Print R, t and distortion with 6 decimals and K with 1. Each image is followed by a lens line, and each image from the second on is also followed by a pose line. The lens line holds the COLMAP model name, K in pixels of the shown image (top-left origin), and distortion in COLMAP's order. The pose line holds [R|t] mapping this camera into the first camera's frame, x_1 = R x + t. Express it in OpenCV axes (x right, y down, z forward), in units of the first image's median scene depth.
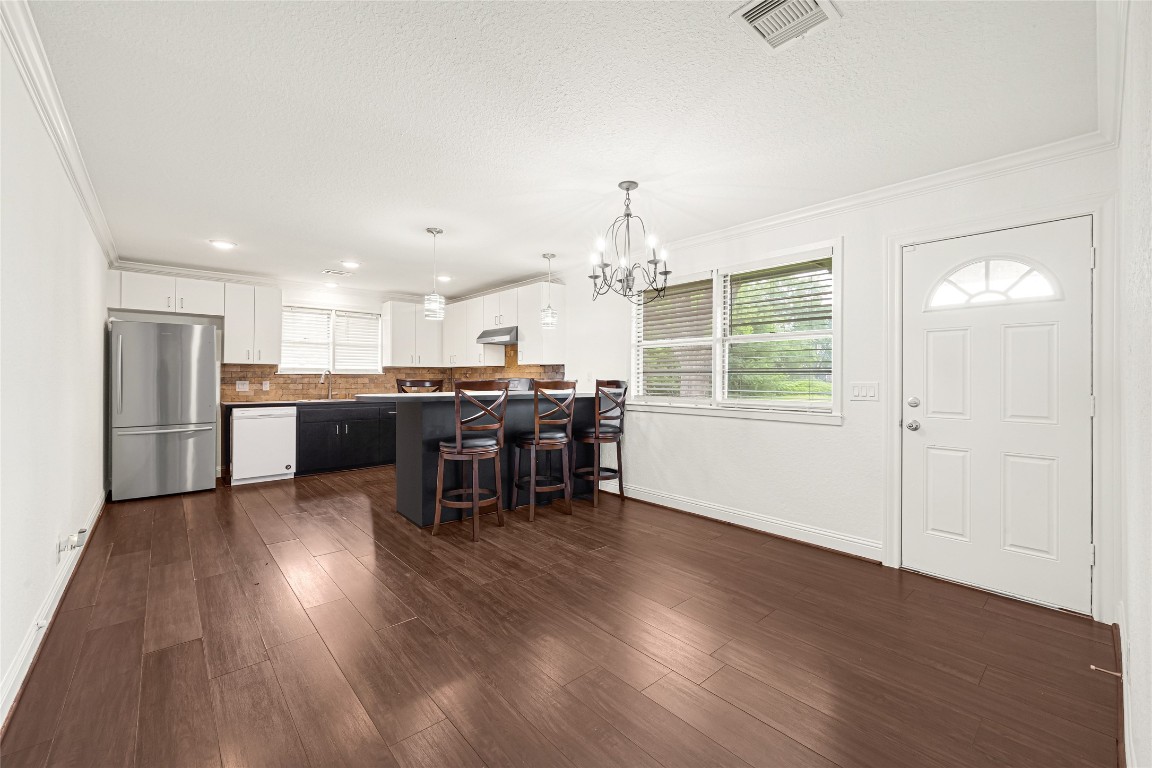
lens RADIAL K [[474.1, 0, 585.4], [0, 474.1, 377.9], [0, 0, 1]] dist [0.000684, 0.000036]
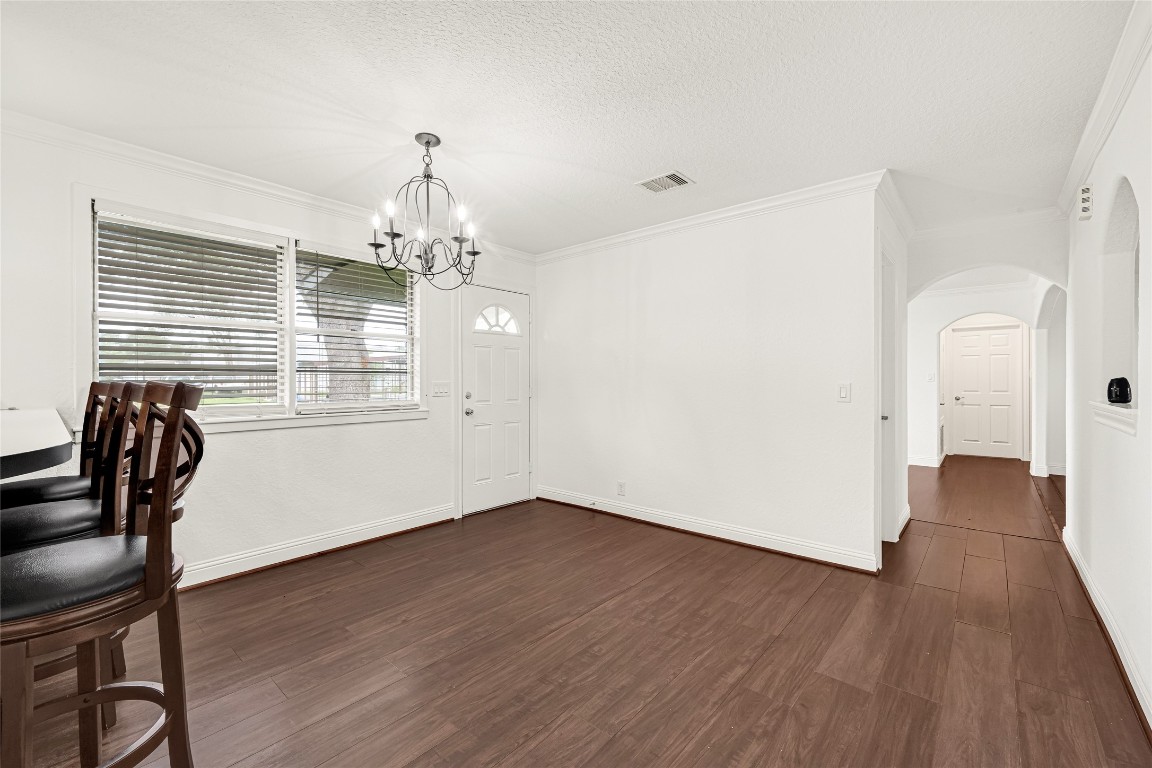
lens RADIAL K [[474.1, 0, 582.4], [0, 474.1, 383.3], [0, 0, 1]] dist [0.000684, 0.000036]
pose [[-0.127638, -0.011624, 0.991753, -0.744263], [0.002172, 0.999926, 0.011999, -0.000256], [-0.991818, 0.003686, -0.127604, 0.834882]]
